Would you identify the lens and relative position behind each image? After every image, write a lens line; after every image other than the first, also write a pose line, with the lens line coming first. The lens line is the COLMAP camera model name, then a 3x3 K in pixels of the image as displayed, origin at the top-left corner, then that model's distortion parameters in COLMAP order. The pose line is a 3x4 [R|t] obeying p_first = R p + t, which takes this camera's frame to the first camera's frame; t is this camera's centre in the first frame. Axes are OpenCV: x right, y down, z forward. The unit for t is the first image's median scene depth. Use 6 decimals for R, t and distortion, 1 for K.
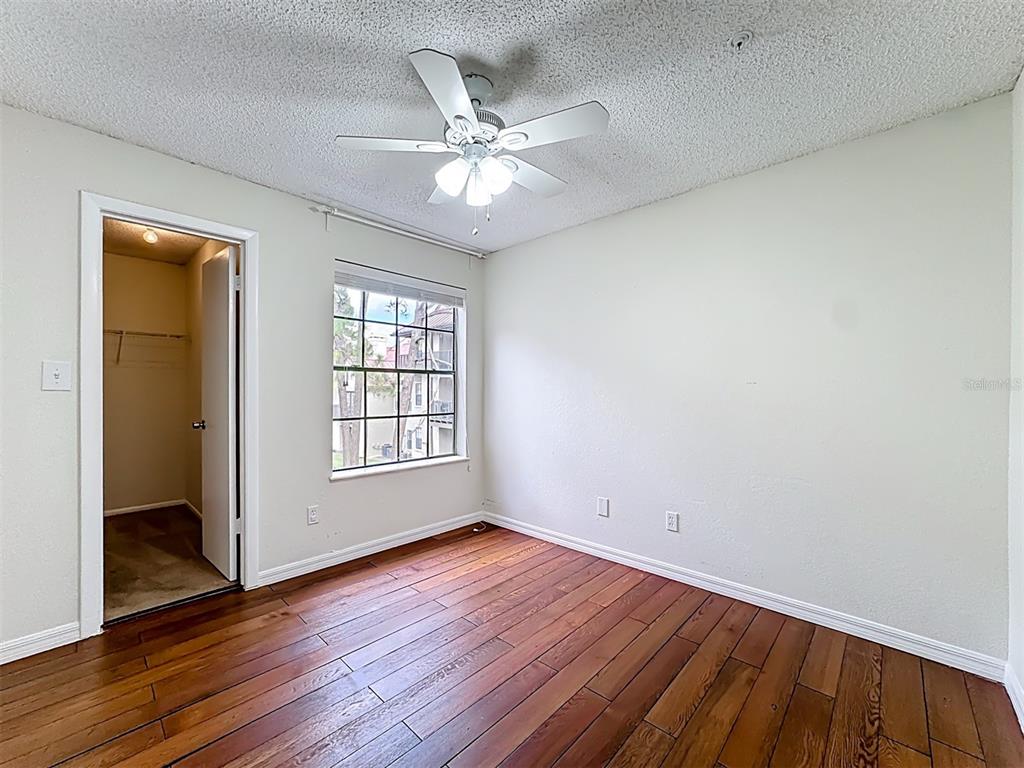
lens RADIAL K [[417.1, 0, 510.0], [0, 417.1, 385.5], [0, 0, 1]] dist [-0.039321, 0.016359]
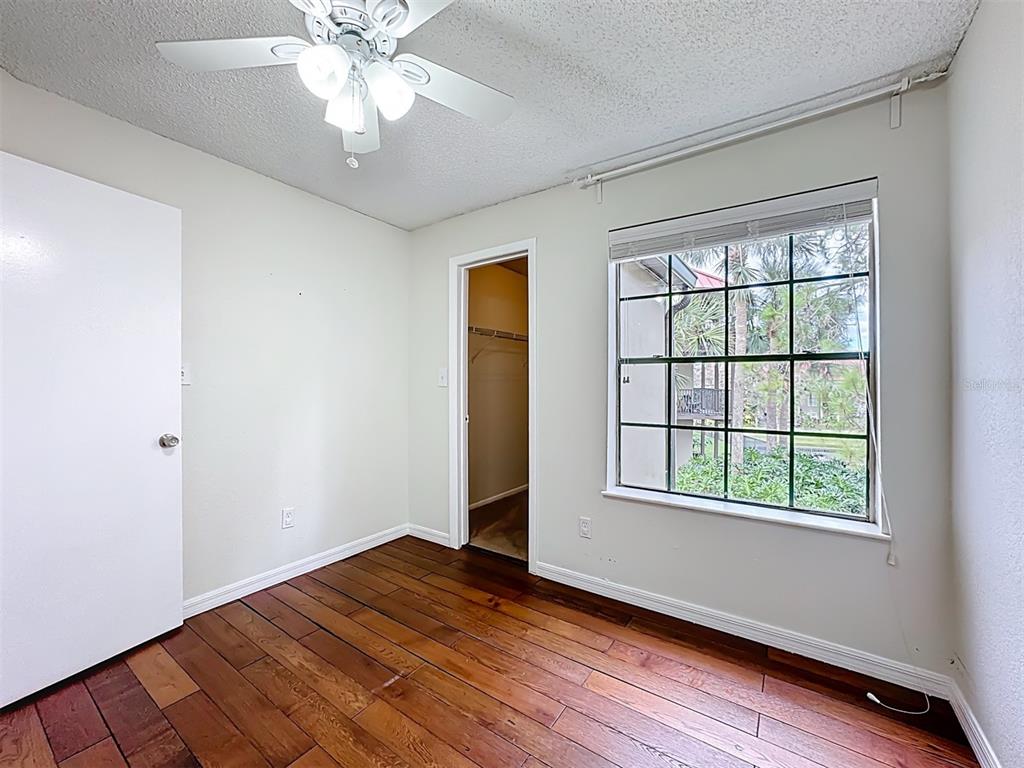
lens RADIAL K [[417.1, 0, 510.0], [0, 417.1, 385.5], [0, 0, 1]] dist [-0.039321, 0.016359]
pose [[0.153428, -0.010307, -0.988106, 0.386072], [-0.006061, 0.999917, -0.011371, 0.019025], [0.988141, 0.007734, 0.153353, 0.701693]]
